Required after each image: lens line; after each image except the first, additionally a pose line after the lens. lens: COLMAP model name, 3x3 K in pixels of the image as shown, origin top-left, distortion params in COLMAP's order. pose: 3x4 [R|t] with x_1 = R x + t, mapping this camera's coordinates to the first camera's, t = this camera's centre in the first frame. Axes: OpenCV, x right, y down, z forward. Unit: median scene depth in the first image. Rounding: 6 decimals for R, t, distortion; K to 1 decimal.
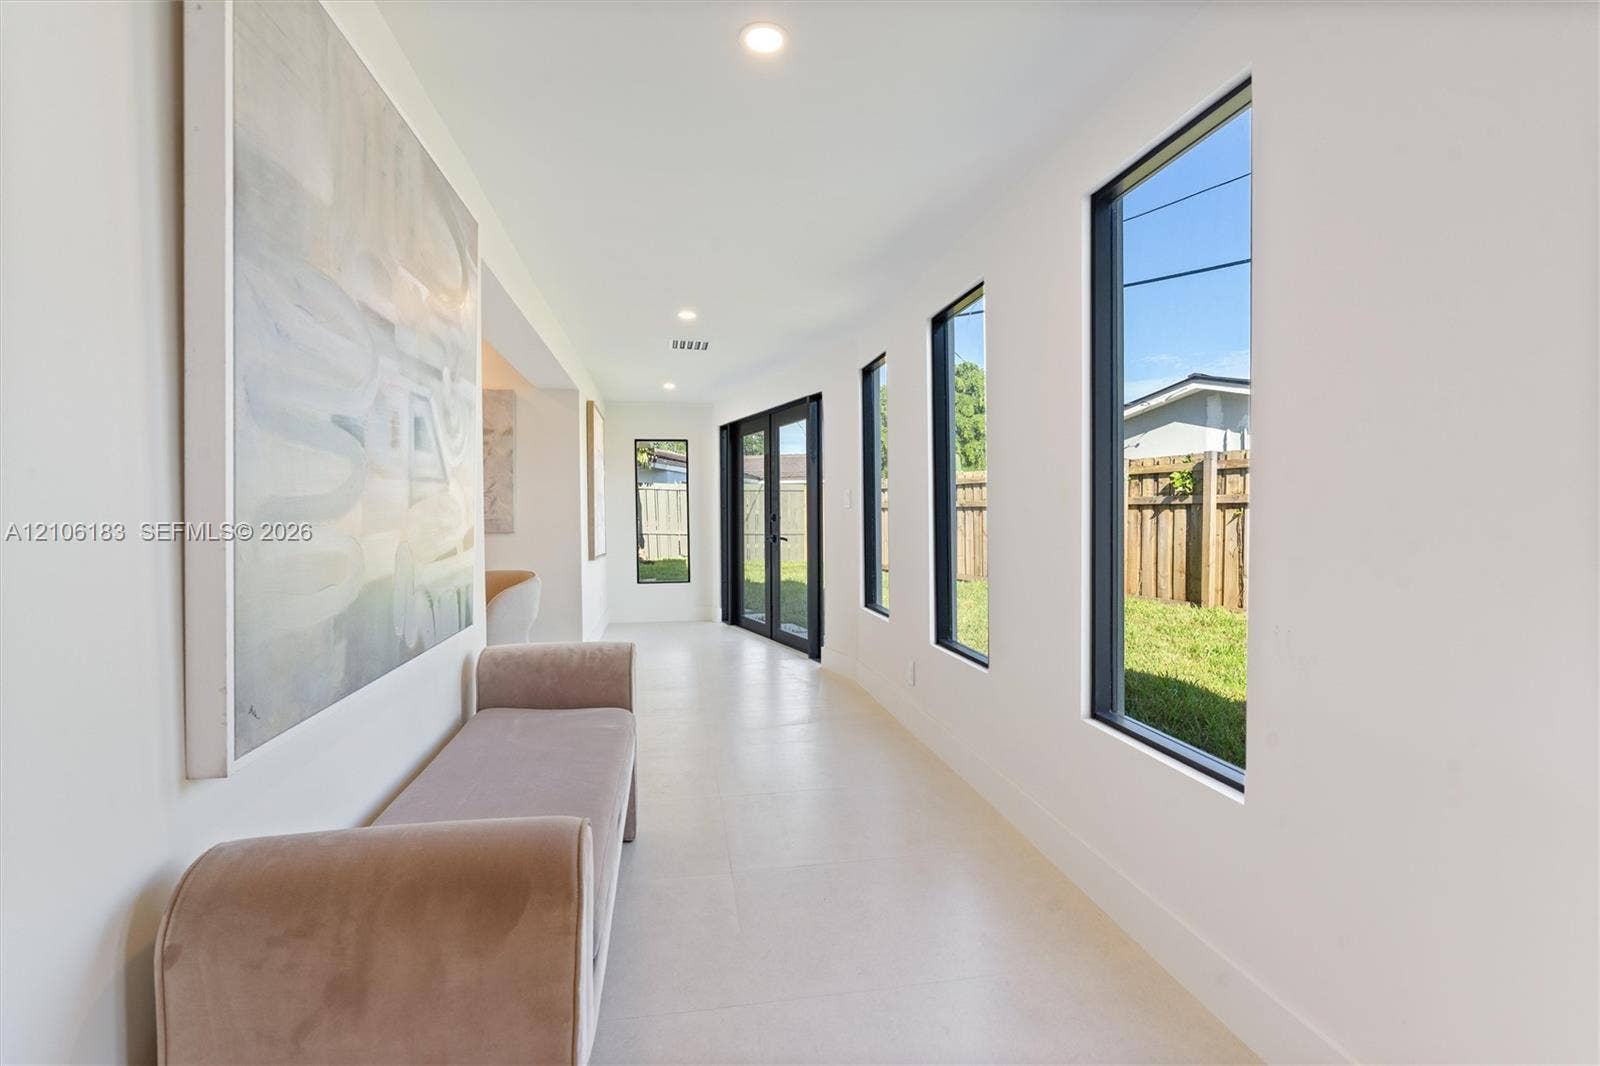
lens RADIAL K [[723.0, 0, 800.0], [0, 723.0, 533.0], [0, 0, 1]] dist [0.001274, 0.000352]
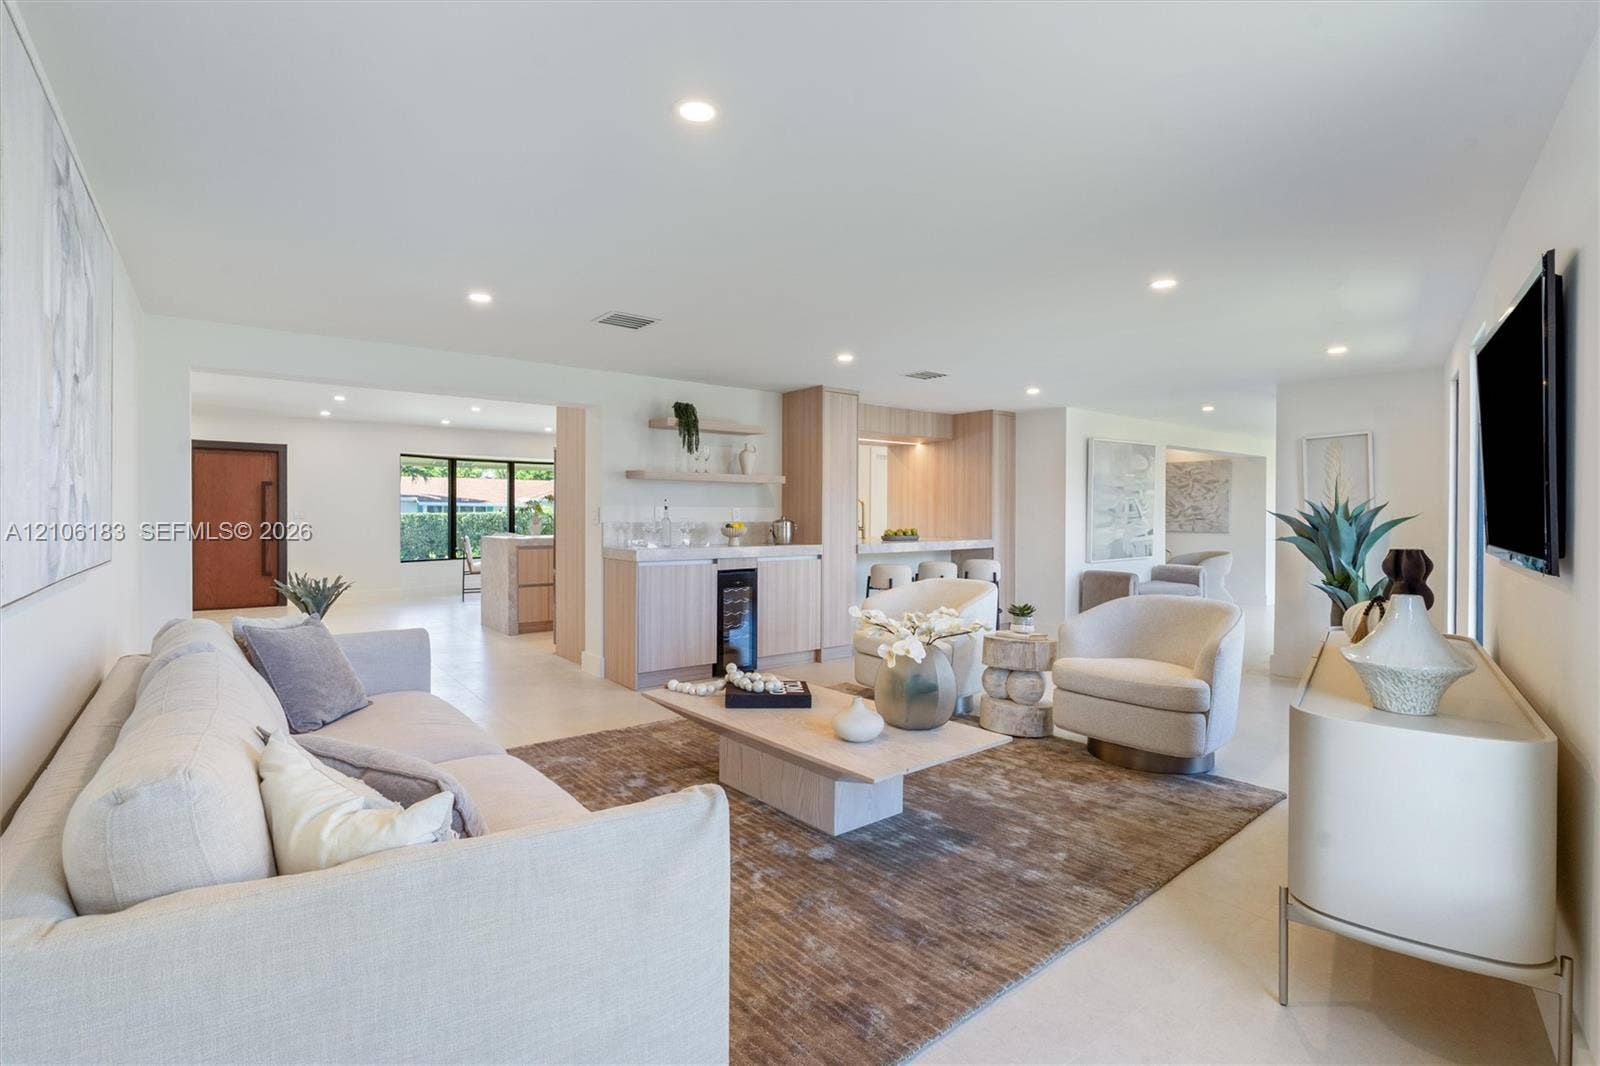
lens RADIAL K [[723.0, 0, 800.0], [0, 723.0, 533.0], [0, 0, 1]] dist [0.001274, 0.000352]
pose [[0.487953, 0.015949, -0.872724, 2.263960], [-0.021883, 0.999742, 0.006035, 0.025409], [0.872596, 0.016153, 0.488176, -2.807947]]
